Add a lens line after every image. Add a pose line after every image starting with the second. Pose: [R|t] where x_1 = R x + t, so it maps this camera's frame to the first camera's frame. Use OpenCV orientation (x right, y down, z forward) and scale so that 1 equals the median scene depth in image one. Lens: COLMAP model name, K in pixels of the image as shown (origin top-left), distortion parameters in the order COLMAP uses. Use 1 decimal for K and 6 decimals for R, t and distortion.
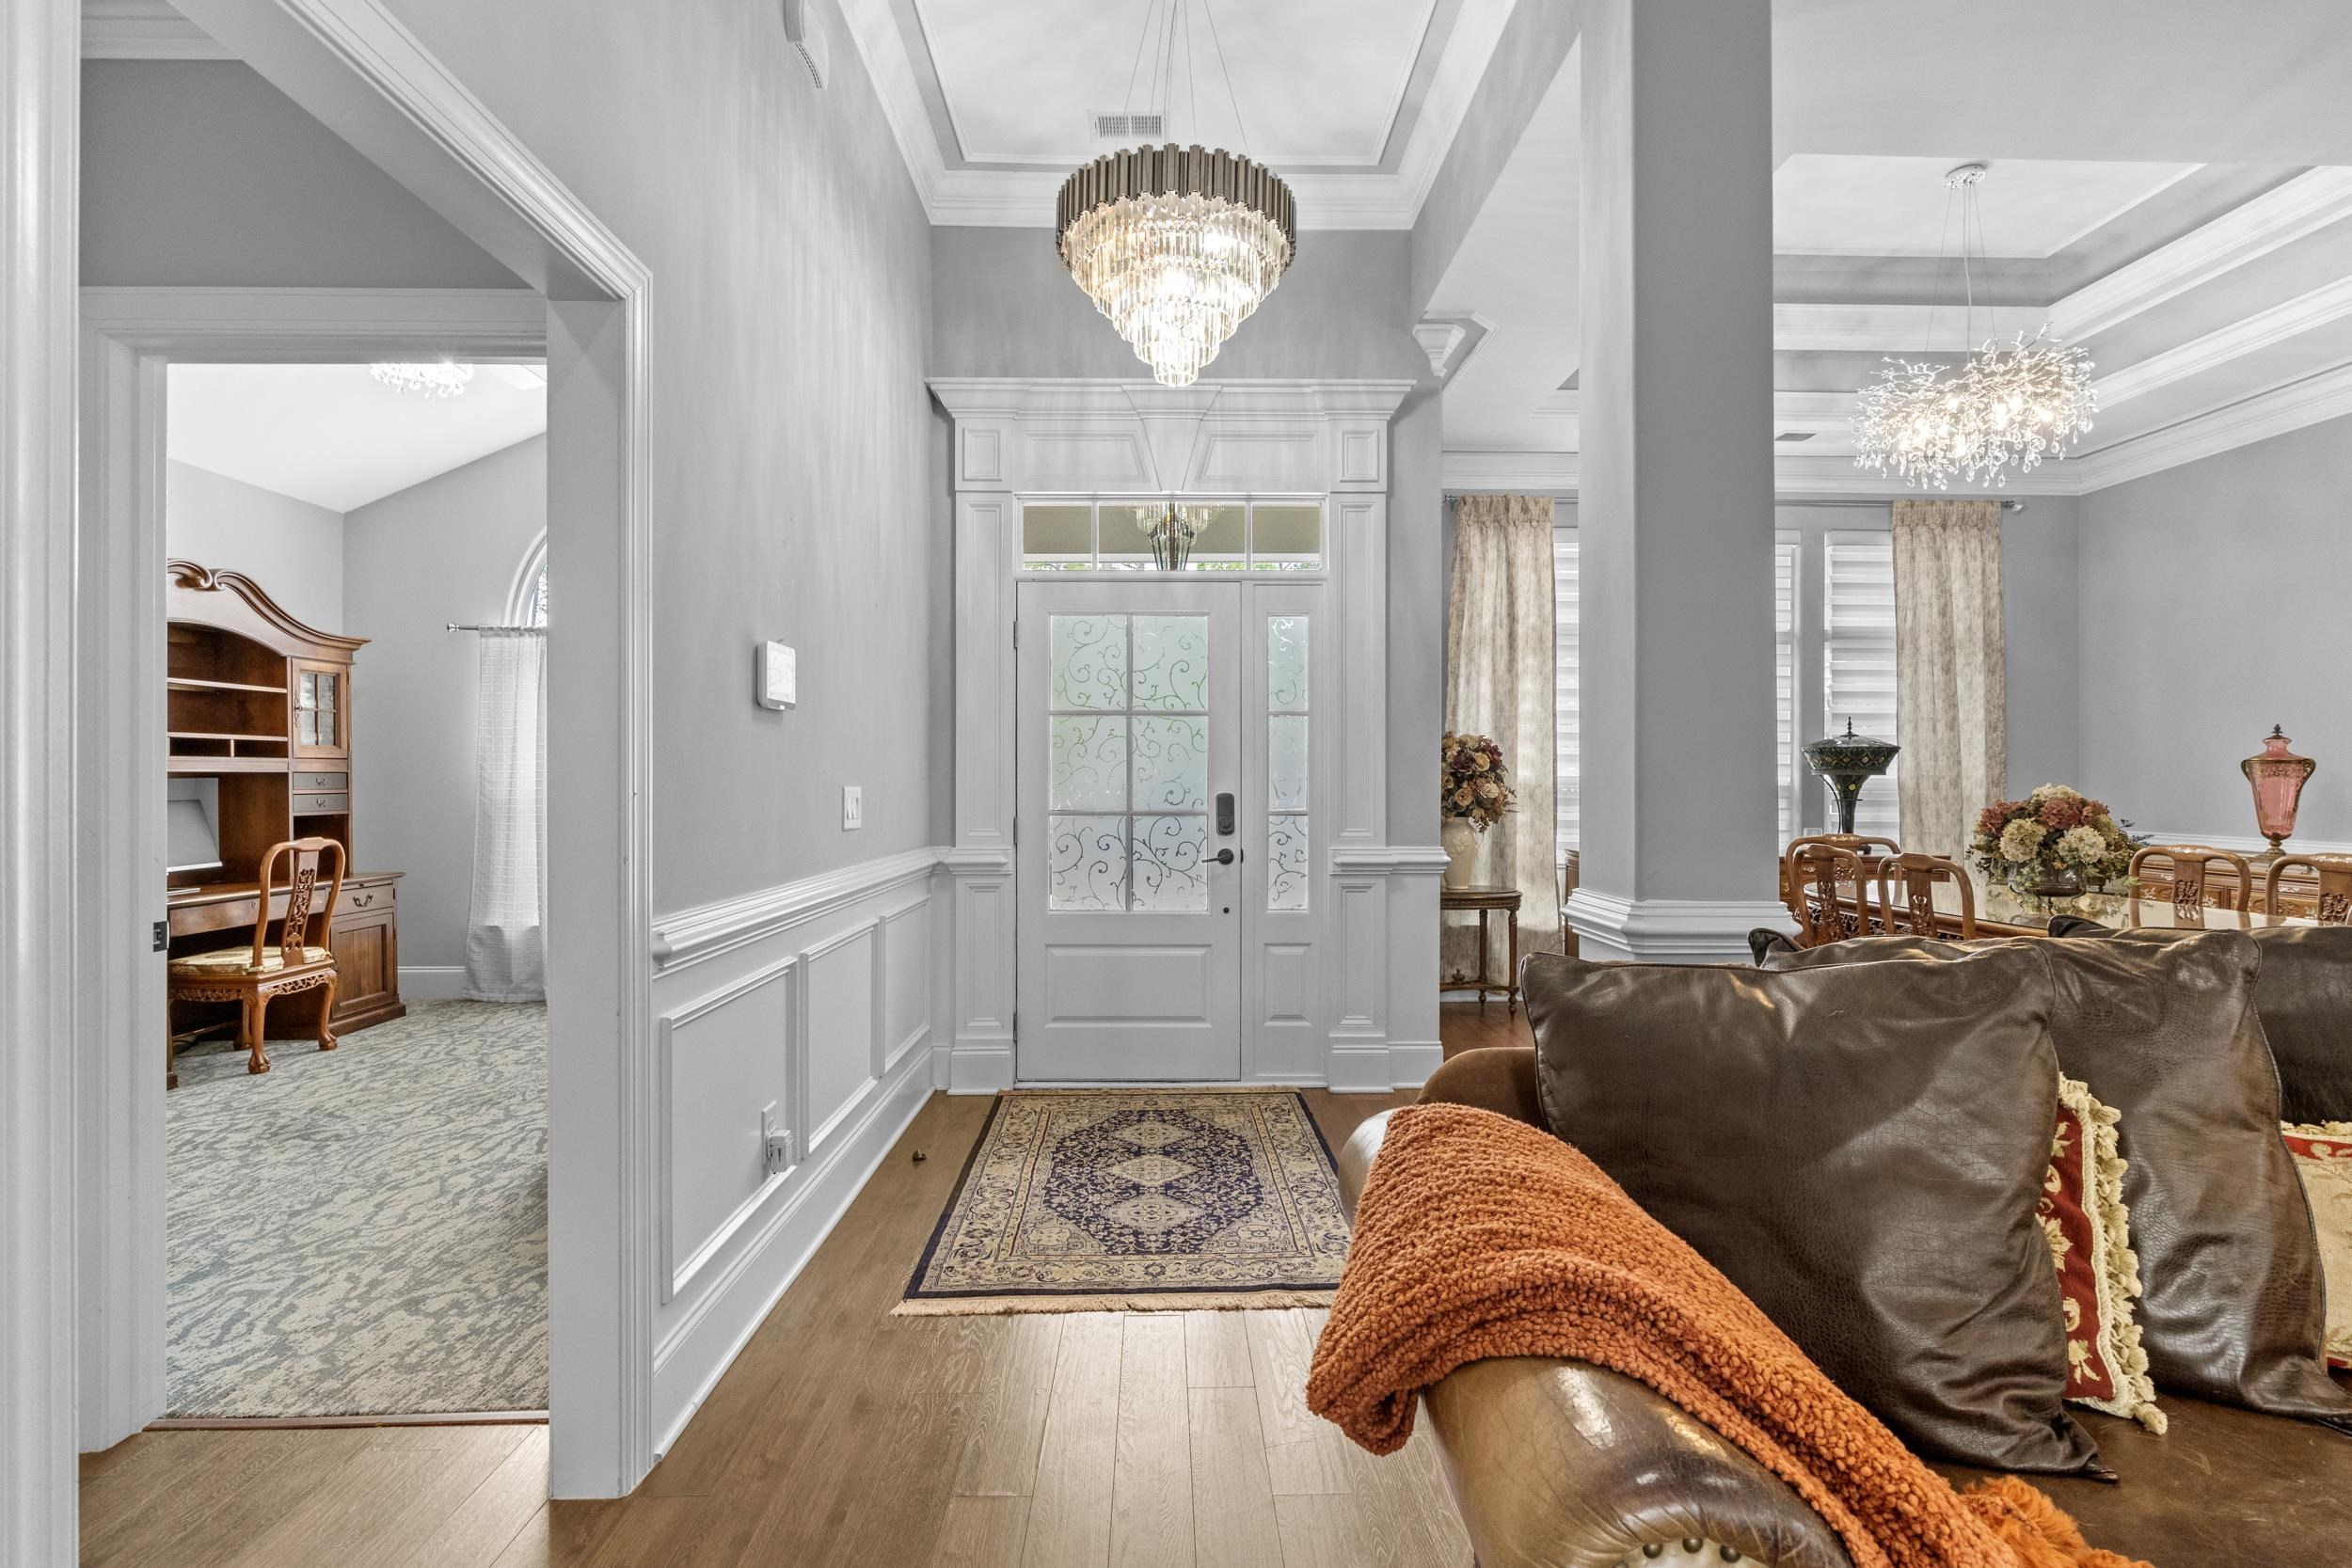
lens RADIAL K [[1081.2, 0, 1178.5], [0, 1081.2, 773.4], [0, 0, 1]] dist [-0.000291, 0.001297]
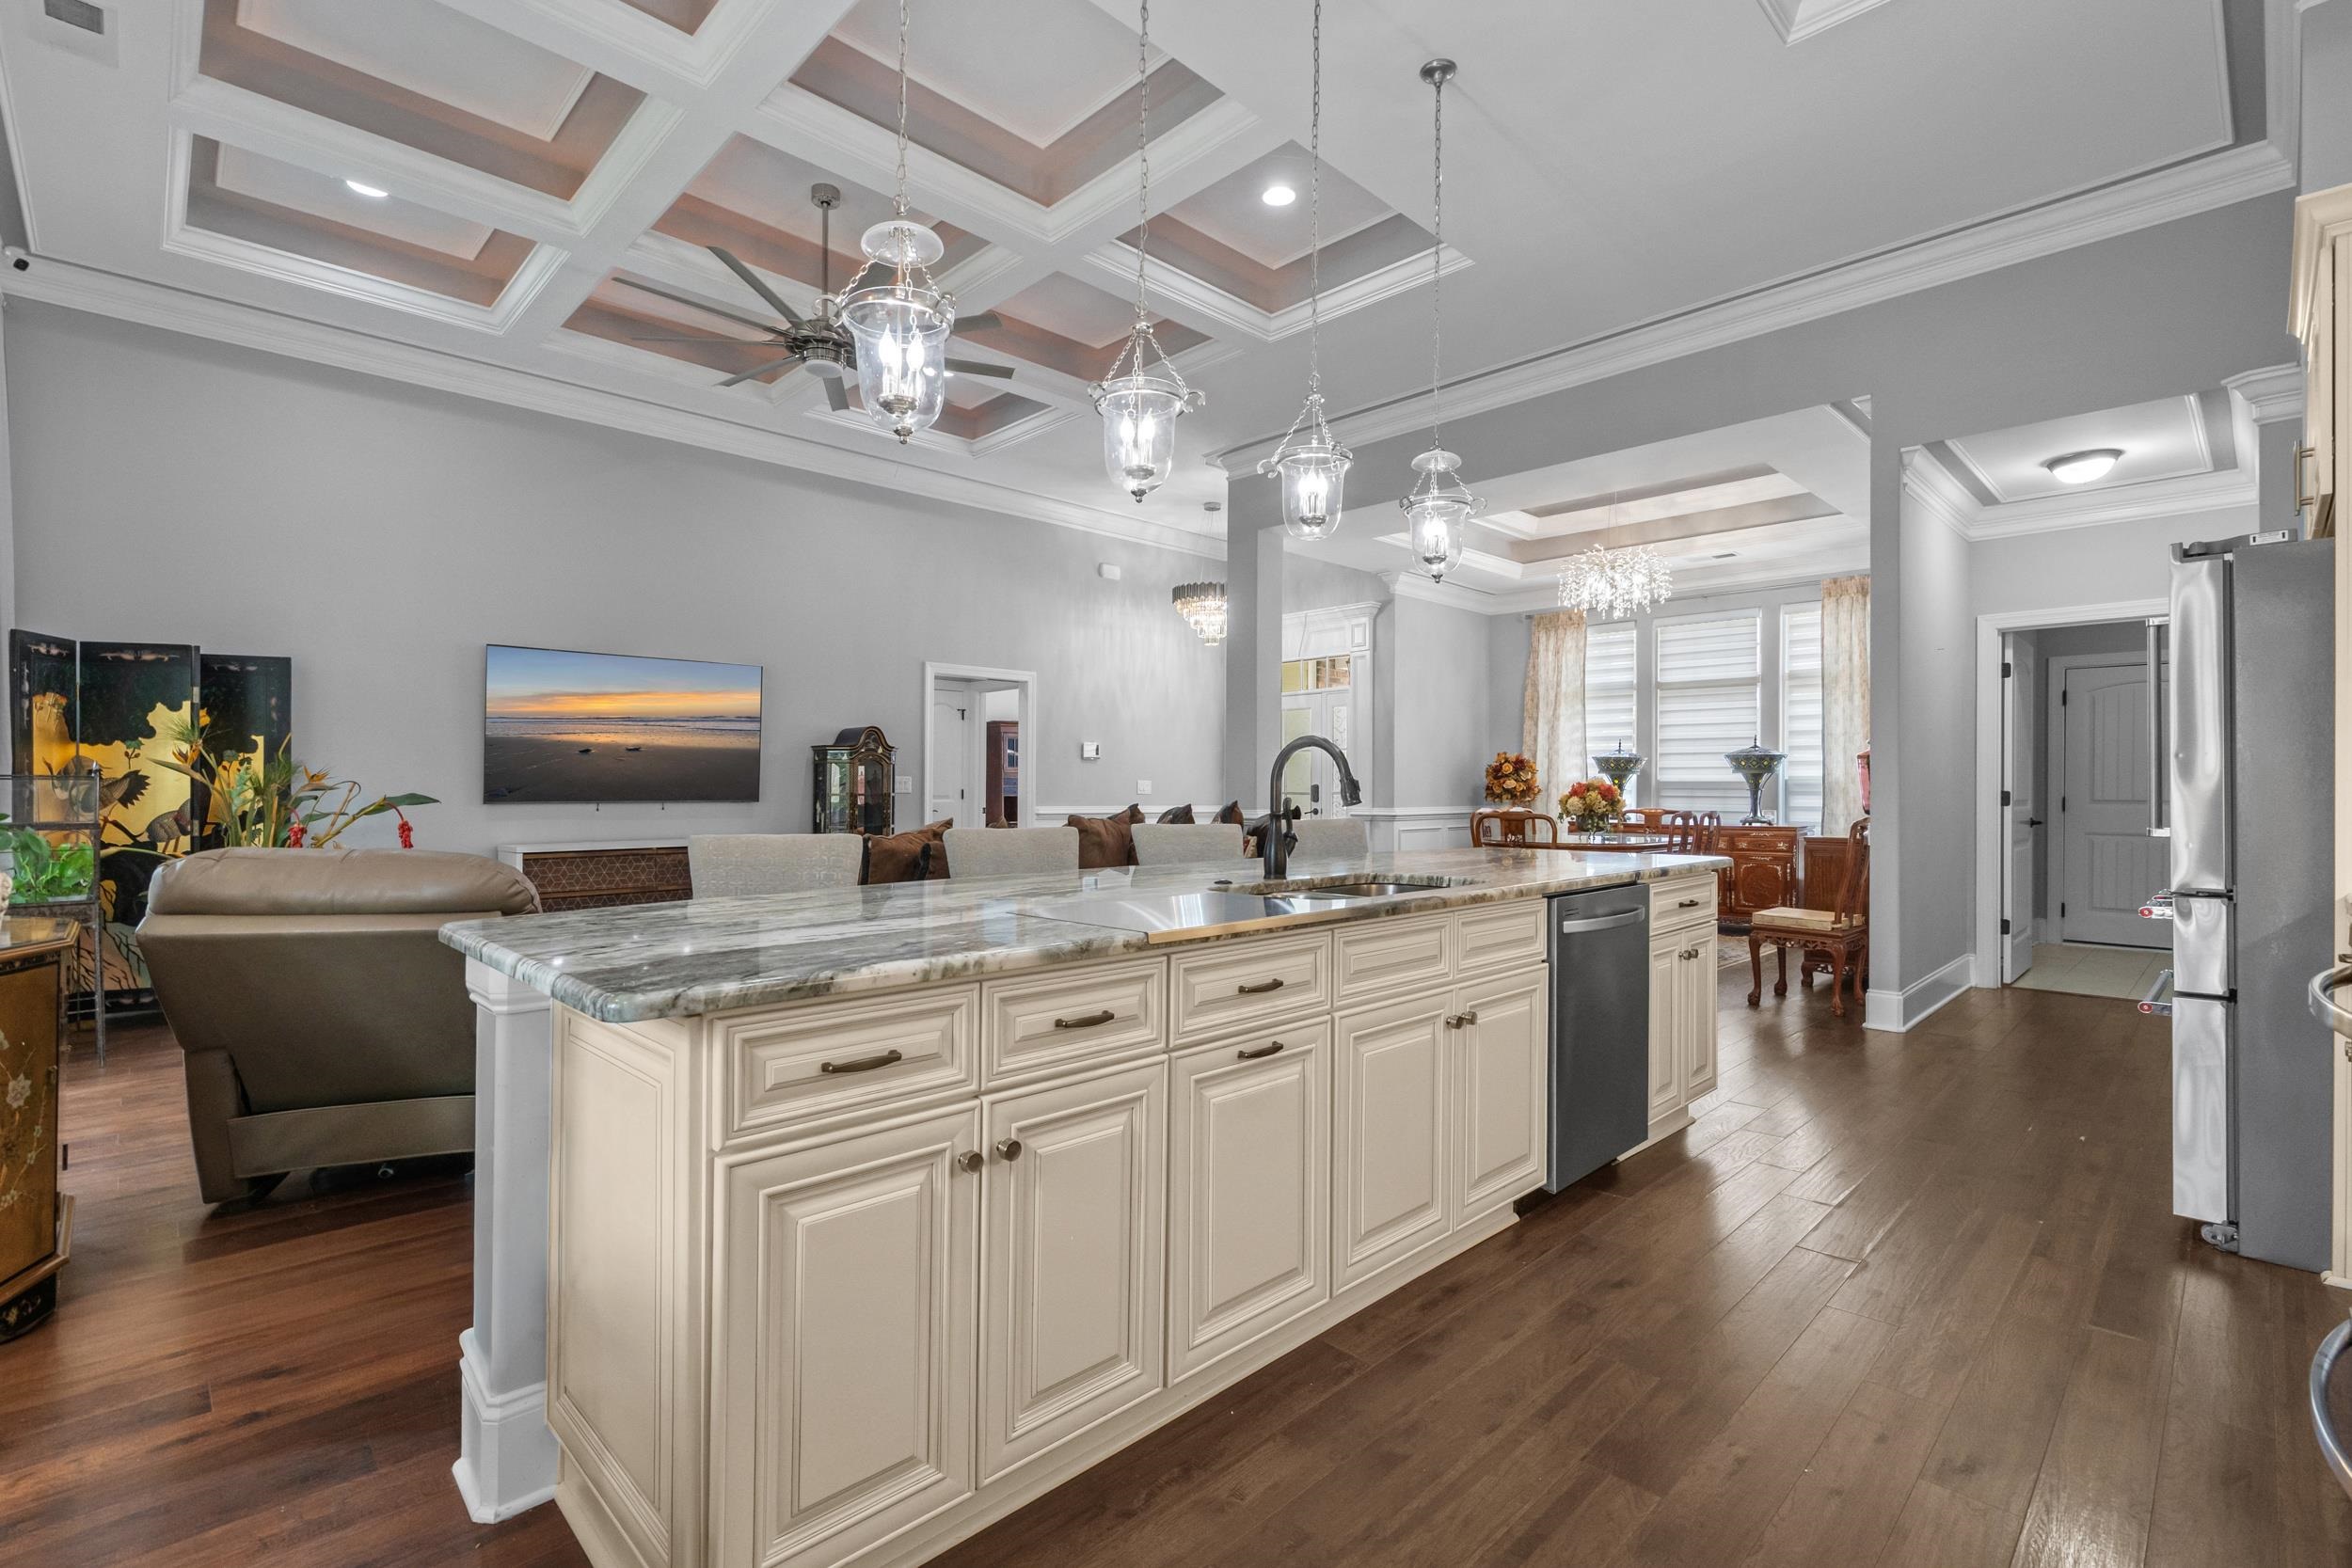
lens RADIAL K [[1081.2, 0, 1194.6], [0, 1081.2, 781.4], [0, 0, 1]] dist [-0.000291, 0.001297]
pose [[0.685330, -0.005923, -0.728208, 1.562201], [0.003875, 0.999982, -0.004487, 0.021959], [0.728222, 0.000253, 0.685341, -0.793312]]
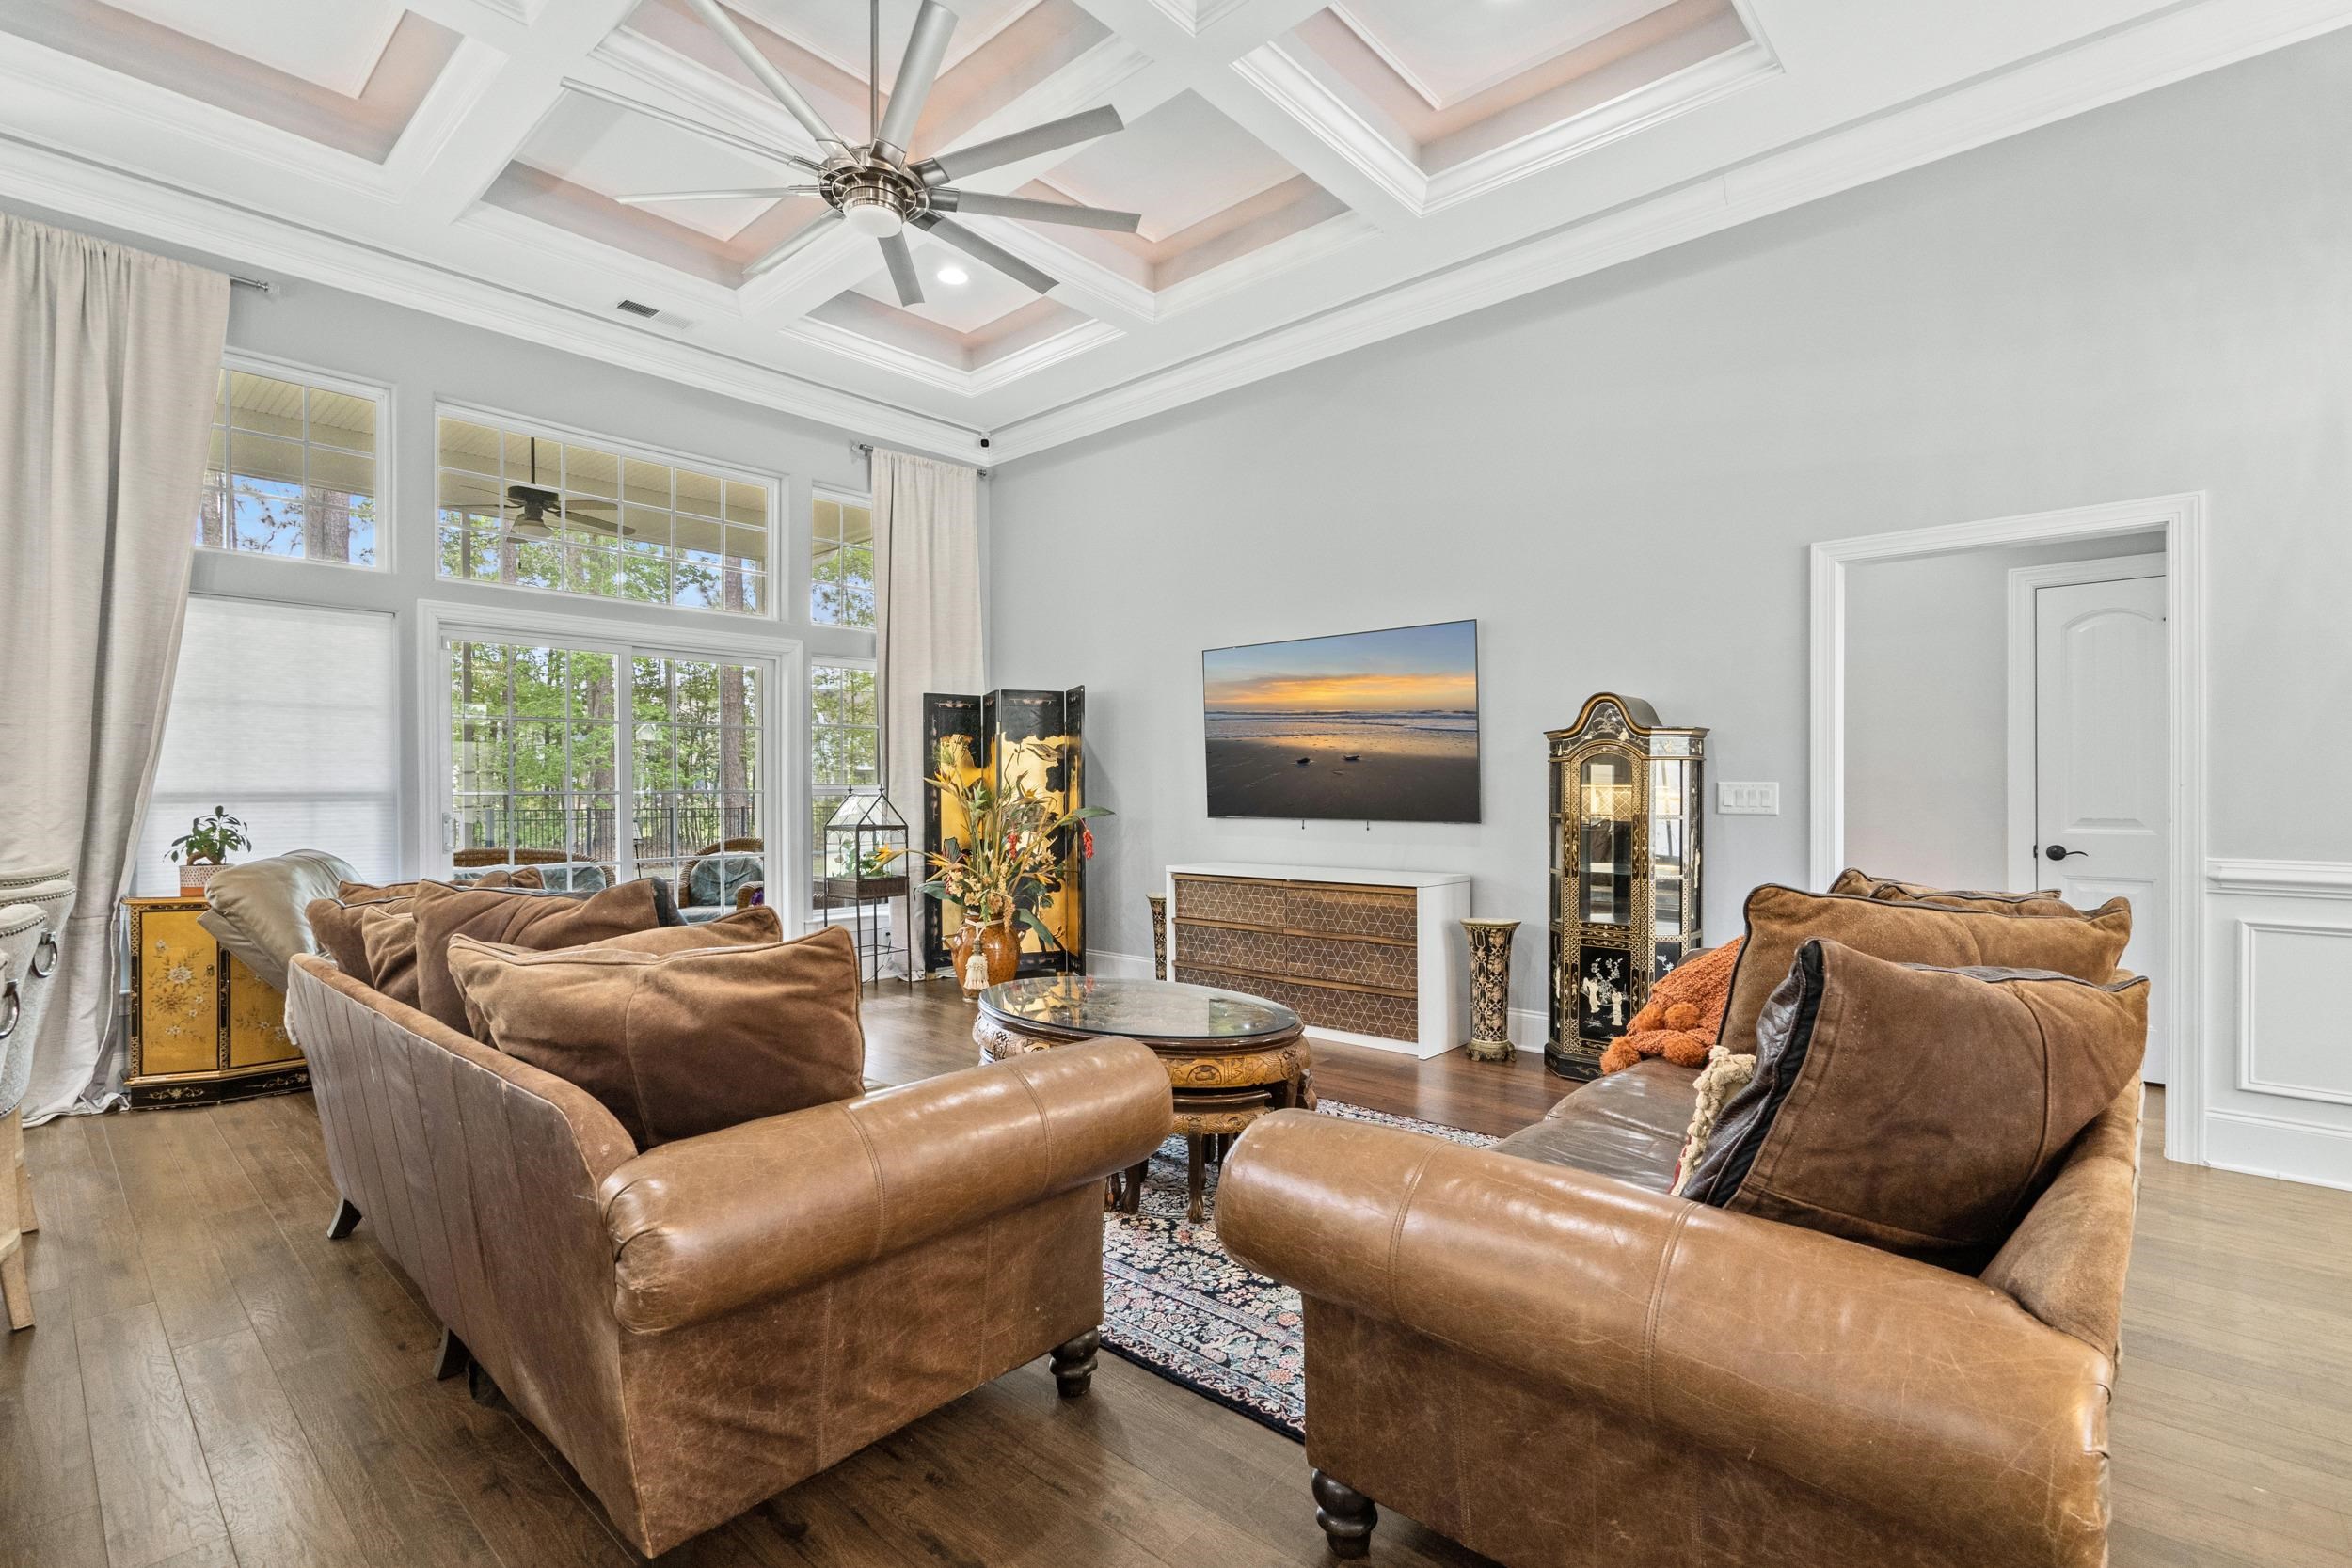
lens RADIAL K [[1081.2, 0, 1177.9], [0, 1081.2, 789.3], [0, 0, 1]] dist [-0.000291, 0.001297]
pose [[-0.675924, -0.001002, -0.736971, 0.862957], [0.005455, 0.999965, -0.006362, 0.011632], [0.736951, -0.008321, -0.675894, 0.422499]]
